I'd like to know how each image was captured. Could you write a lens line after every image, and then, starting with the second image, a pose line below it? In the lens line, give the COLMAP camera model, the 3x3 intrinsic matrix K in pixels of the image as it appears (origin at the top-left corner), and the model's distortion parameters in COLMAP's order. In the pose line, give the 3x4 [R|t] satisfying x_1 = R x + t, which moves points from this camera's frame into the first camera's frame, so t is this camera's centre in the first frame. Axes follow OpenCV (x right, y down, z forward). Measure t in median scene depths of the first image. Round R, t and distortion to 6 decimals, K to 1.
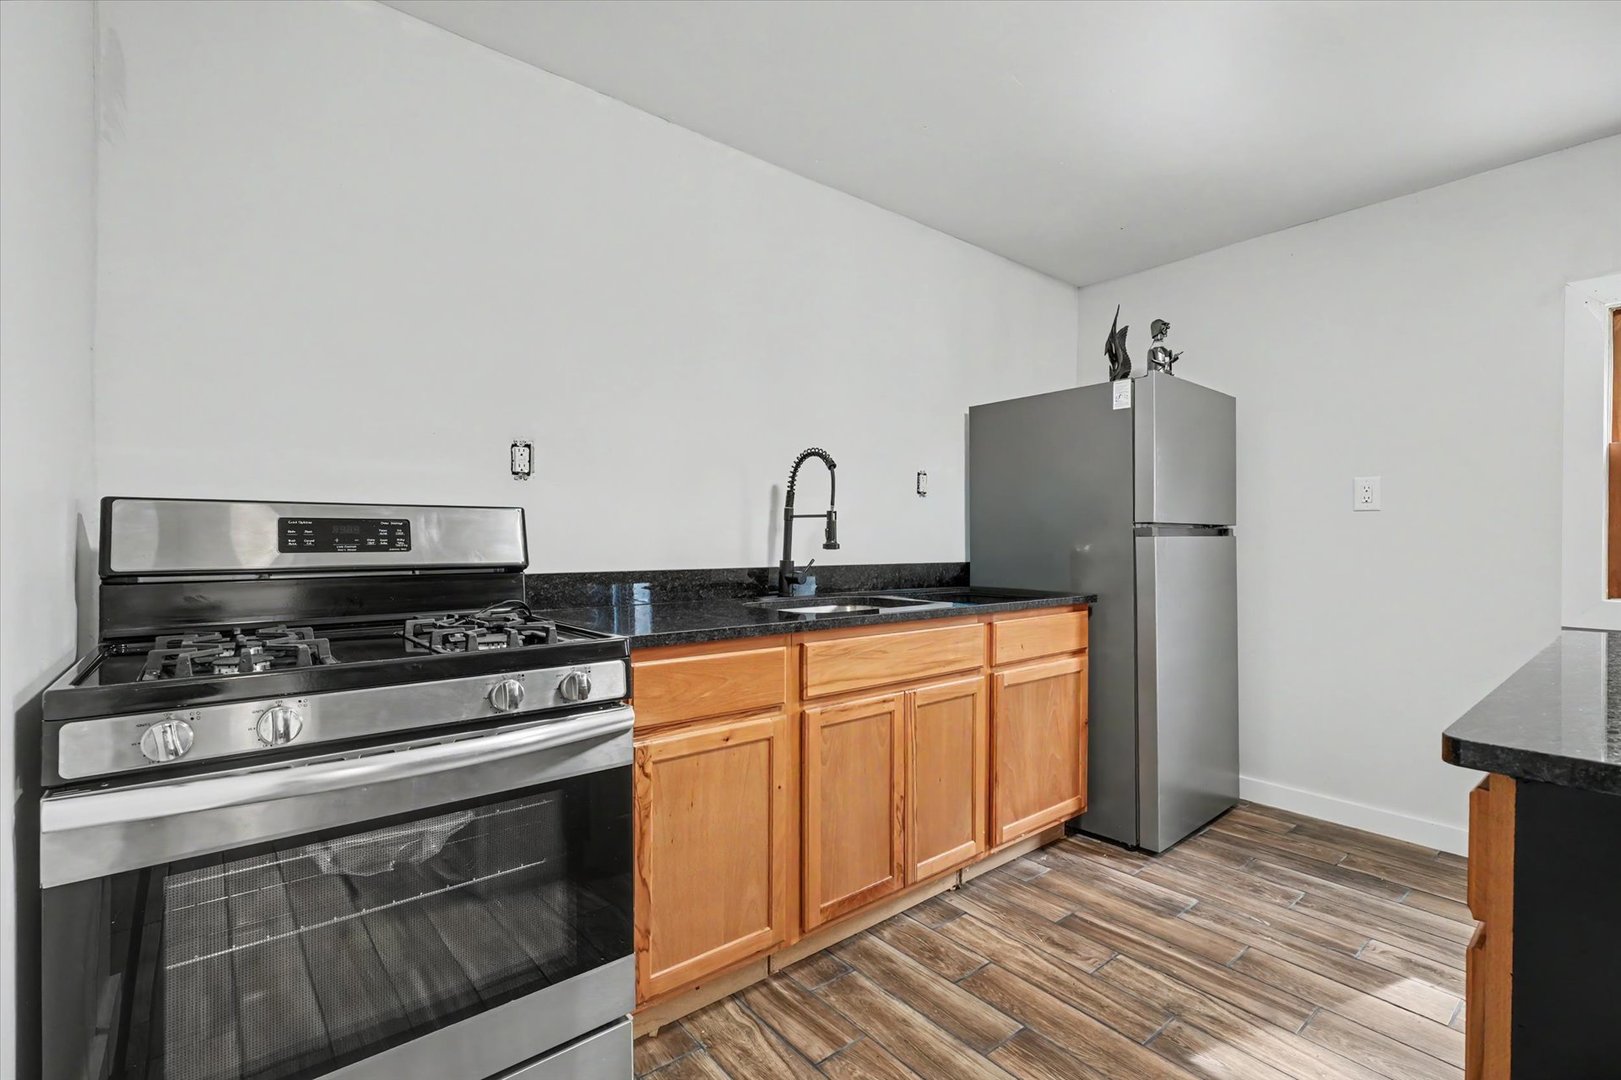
lens RADIAL K [[716.3, 0, 810.5], [0, 716.3, 540.0], [0, 0, 1]] dist [-0.000149, 0.000367]
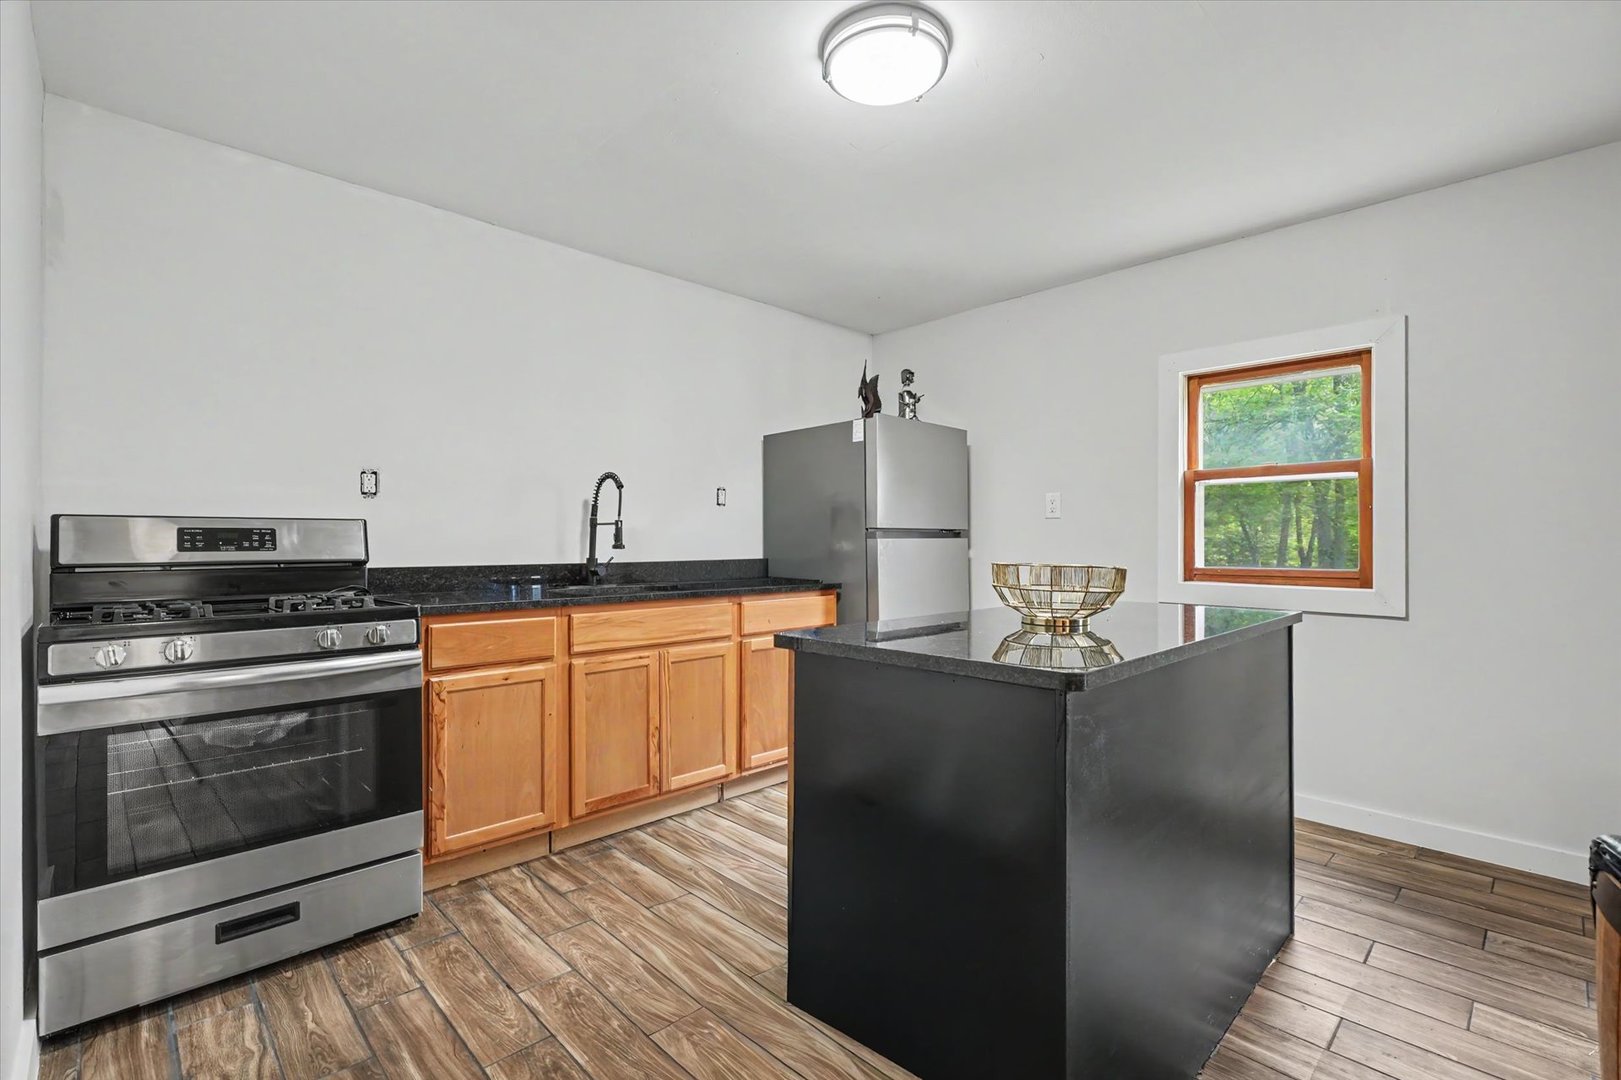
lens RADIAL K [[731.0, 0, 810.5], [0, 731.0, 540.0], [0, 0, 1]] dist [0.000968, 0.000599]
pose [[0.997175, -0.003982, 0.075001, 0.319953], [0.004363, 0.999978, -0.004909, 0.005112], [-0.074980, 0.005223, 0.997171, -0.432754]]
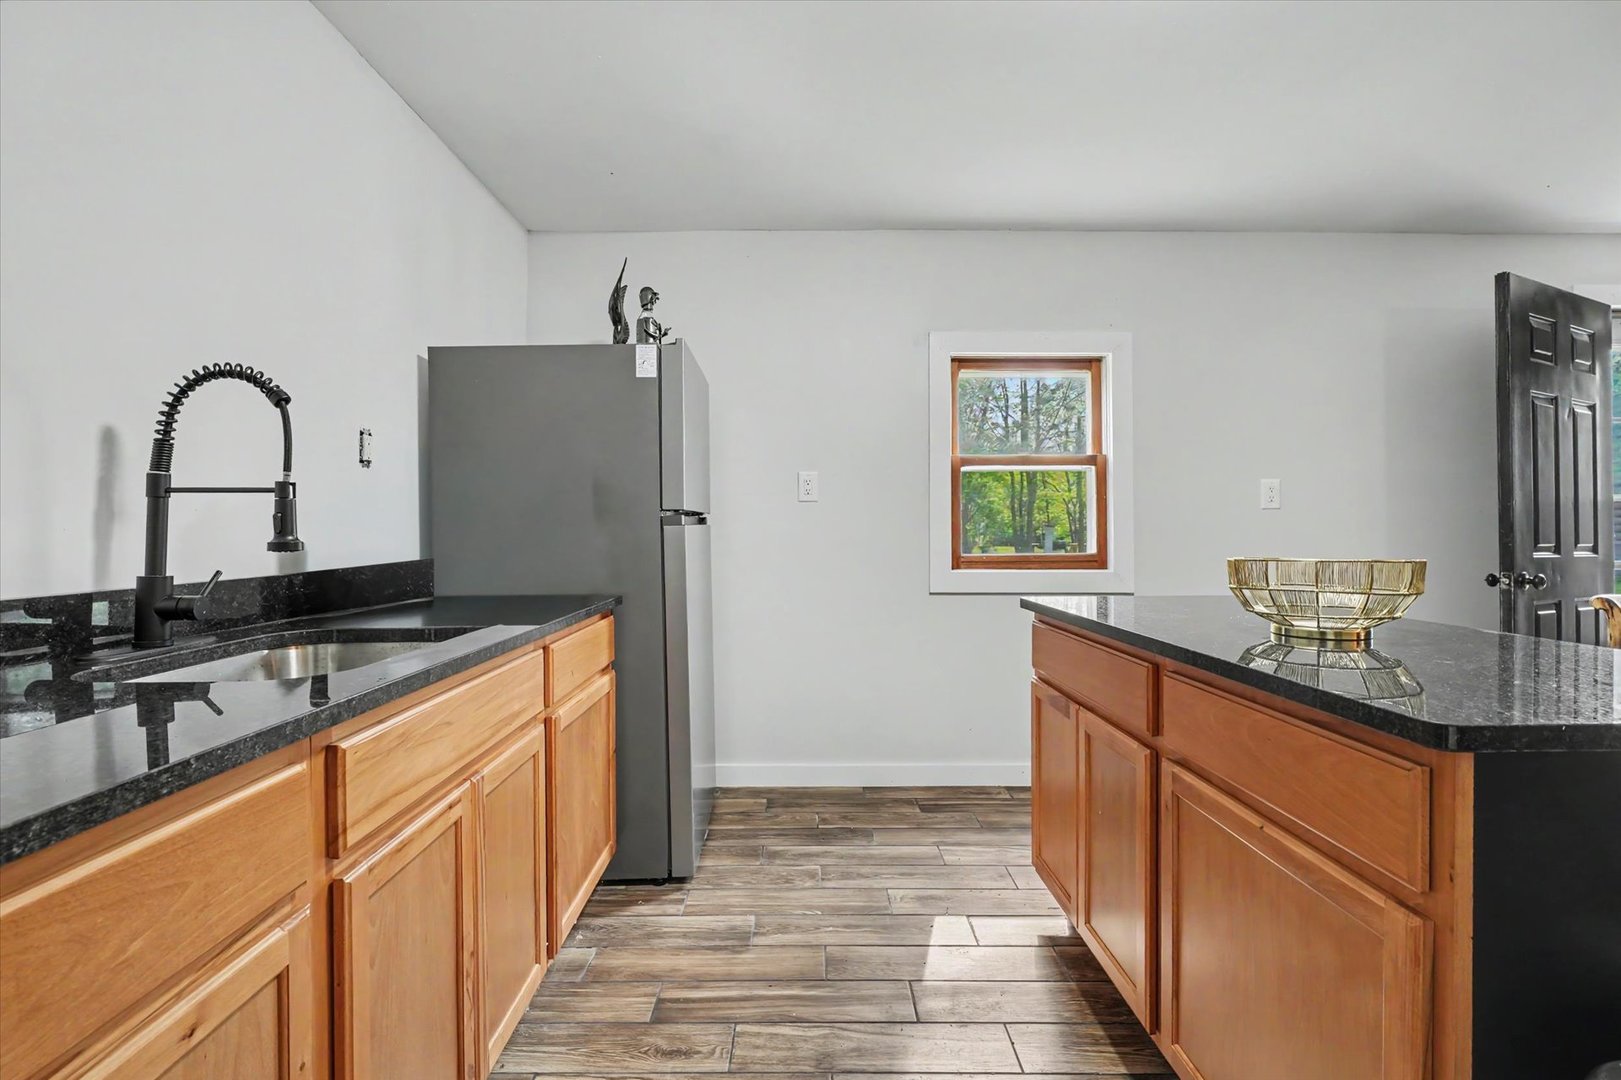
lens RADIAL K [[737.4, 0, 796.1], [0, 737.4, 528.7], [0, 0, 1]] dist [-0.005377, 0.000133]
pose [[0.639854, -0.008420, 0.768451, -0.173632], [0.009318, 0.999951, 0.003198, -0.002932], [-0.768440, 0.005114, 0.639901, 0.383318]]
